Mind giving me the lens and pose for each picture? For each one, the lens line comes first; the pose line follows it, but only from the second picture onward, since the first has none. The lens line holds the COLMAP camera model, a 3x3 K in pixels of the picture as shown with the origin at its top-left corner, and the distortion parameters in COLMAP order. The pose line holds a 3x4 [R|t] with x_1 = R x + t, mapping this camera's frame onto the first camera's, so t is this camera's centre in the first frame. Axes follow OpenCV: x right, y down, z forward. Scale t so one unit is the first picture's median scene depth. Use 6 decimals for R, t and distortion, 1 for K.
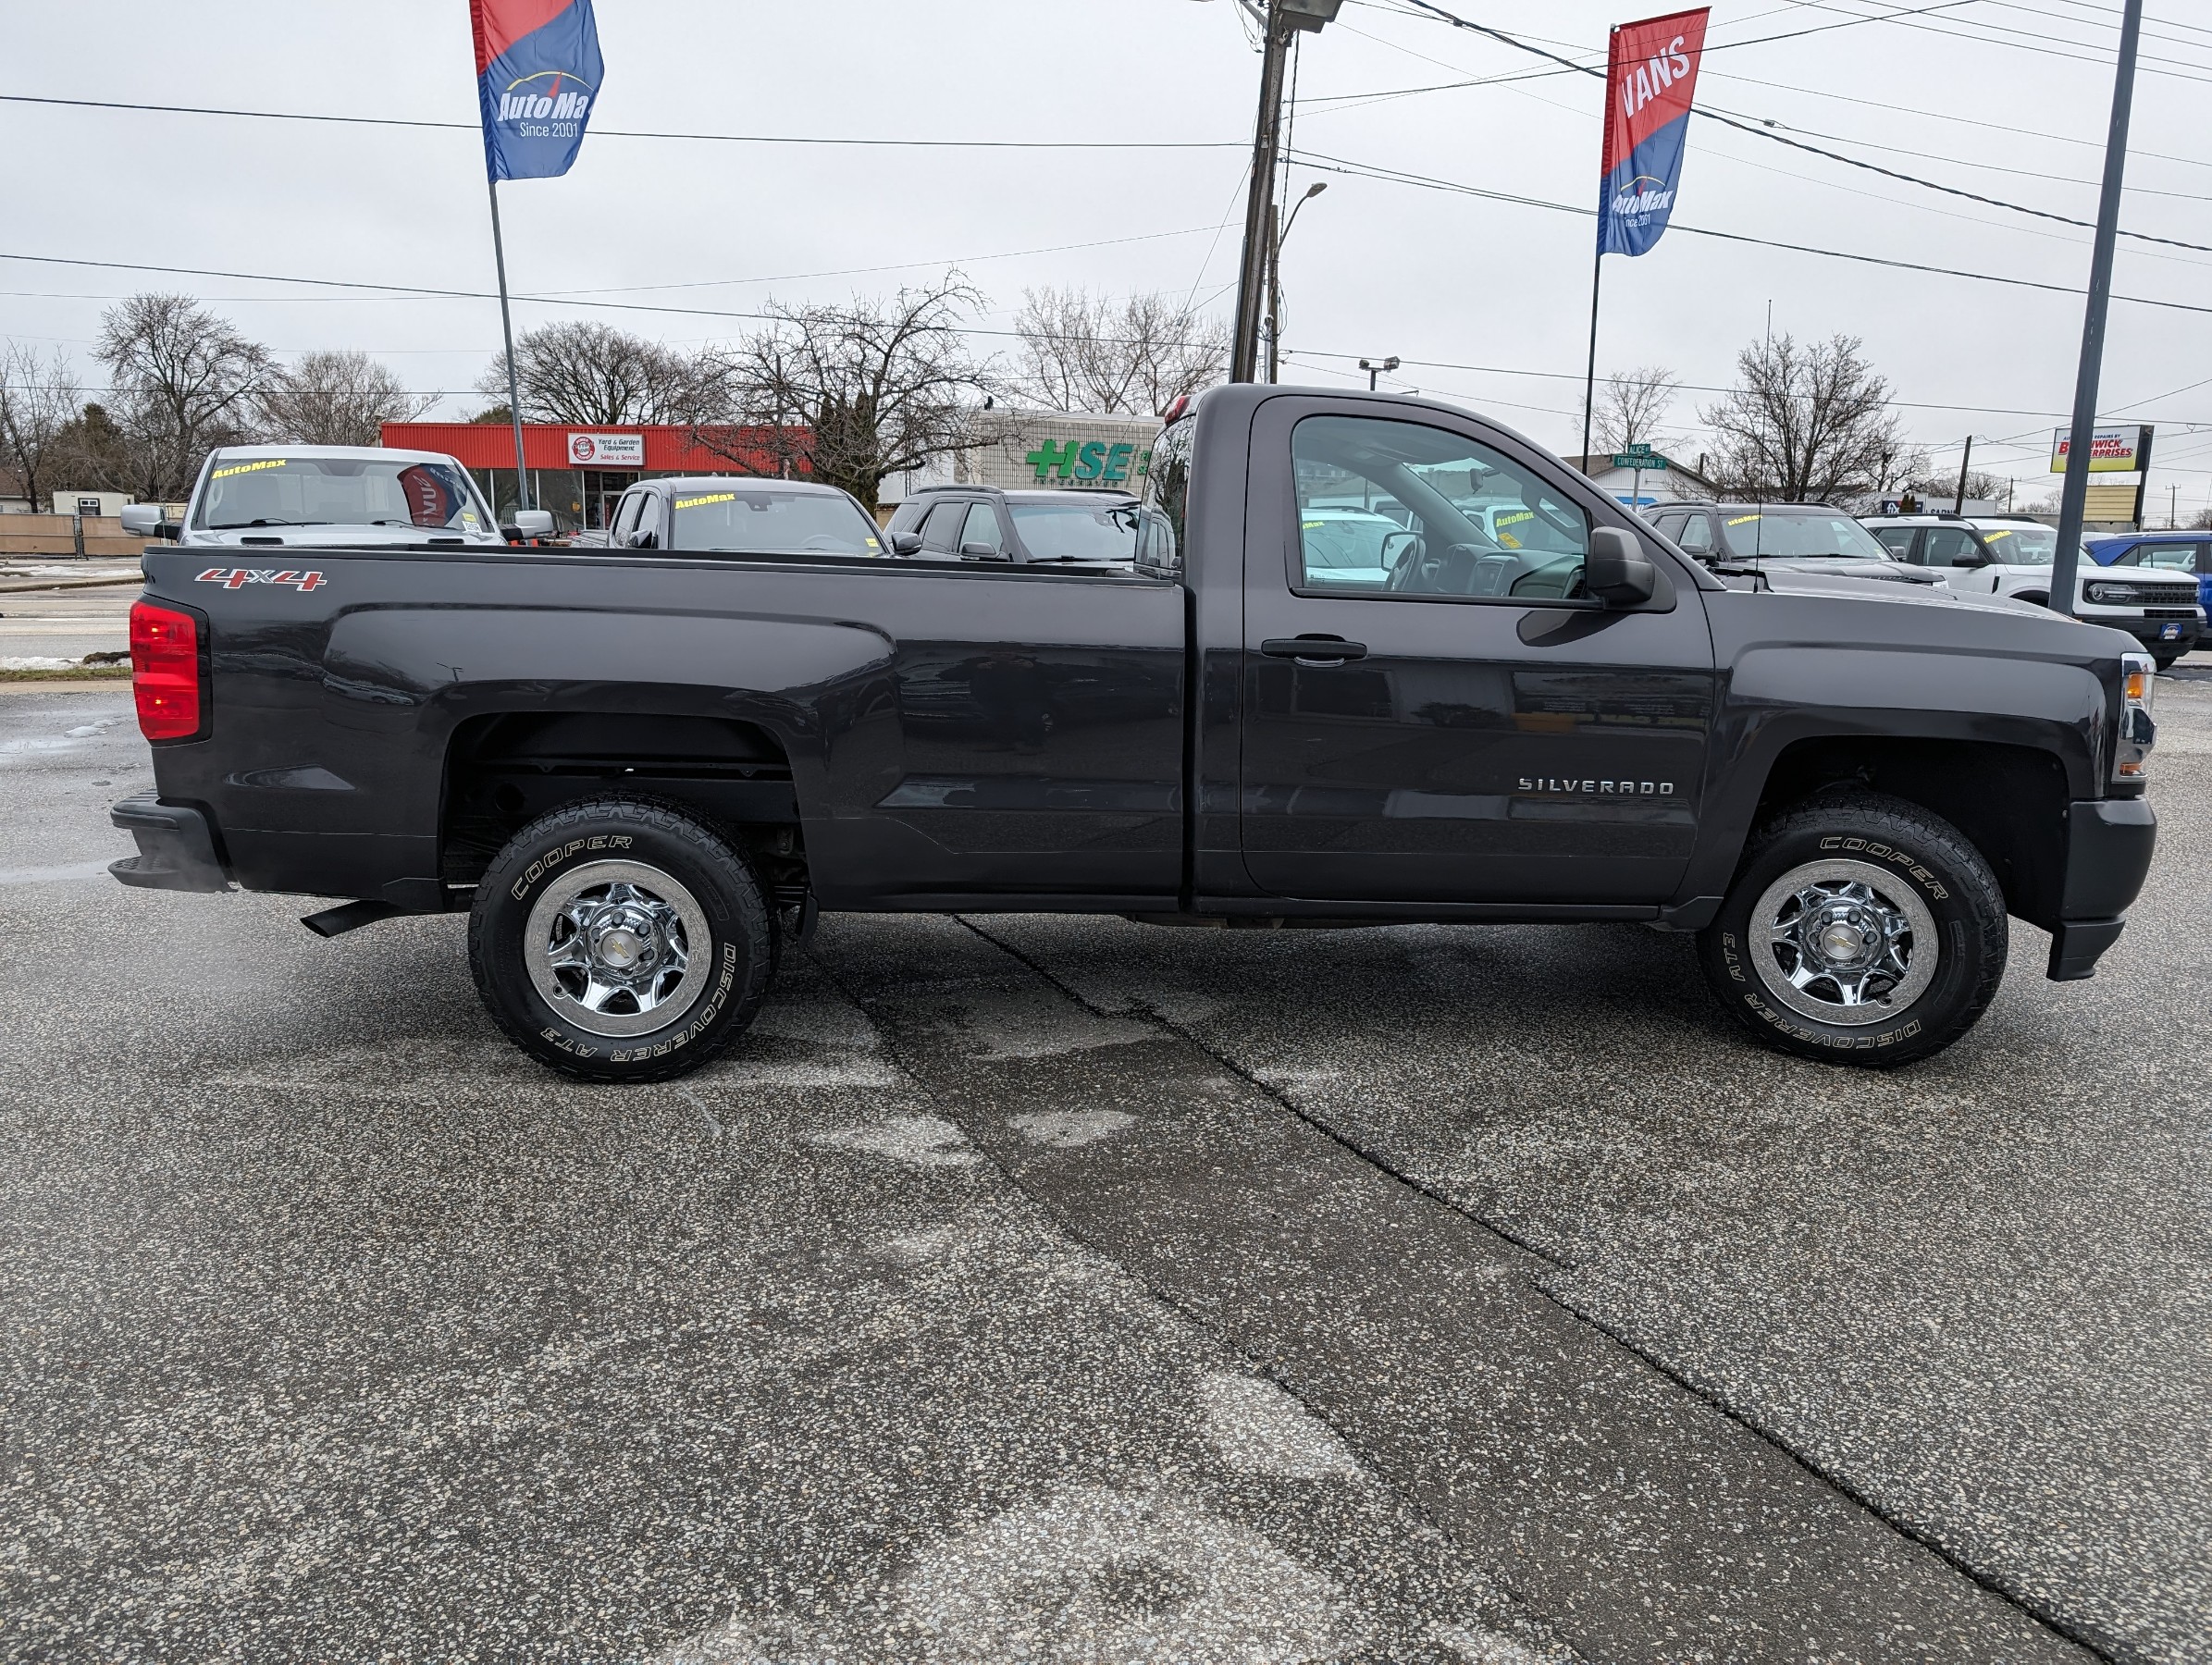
lens RADIAL K [[1561.9, 0, 1106.0], [0, 1561.9, 832.5], [0, 0, 1]] dist [0.009976, 0.005029]
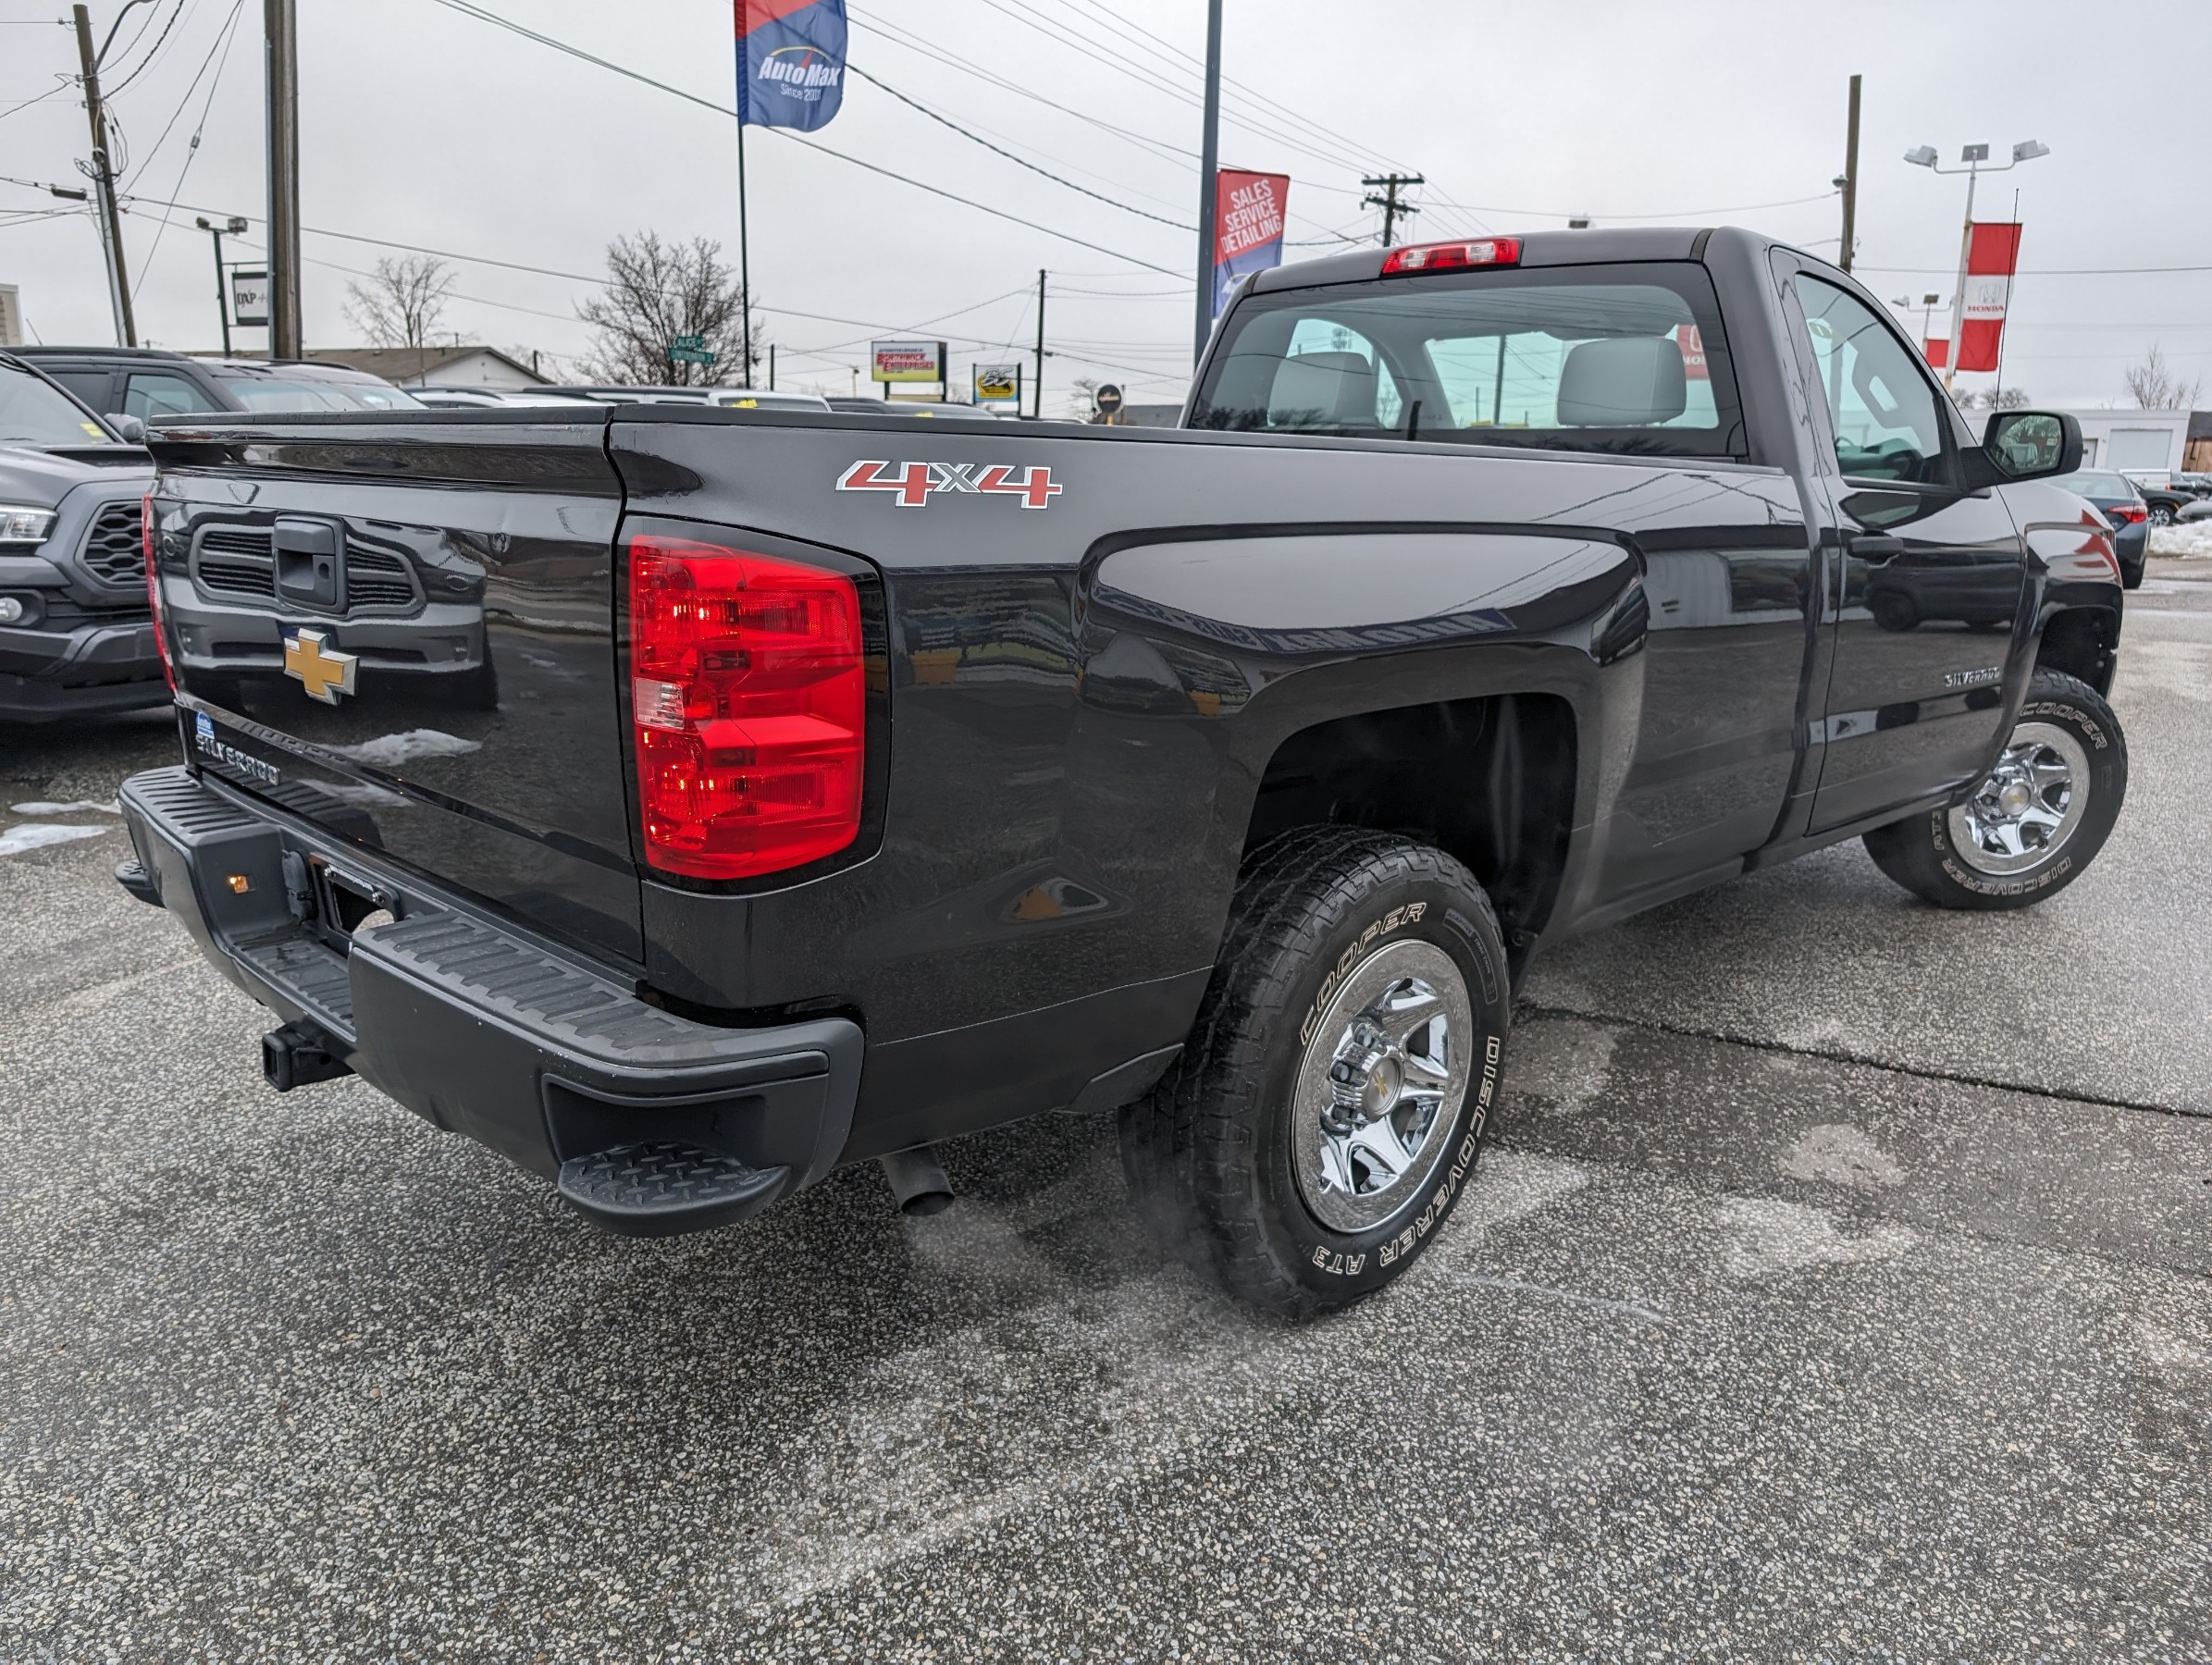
lens RADIAL K [[1592.7, 0, 1114.0], [0, 1592.7, 829.9], [0, 0, 1]] dist [0.010861, -0.006257]
pose [[0.757443, -0.152777, 0.634775, -0.180085], [0.118304, 0.988259, 0.096687, -0.022747], [-0.642094, 0.001862, 0.766624, 0.137773]]
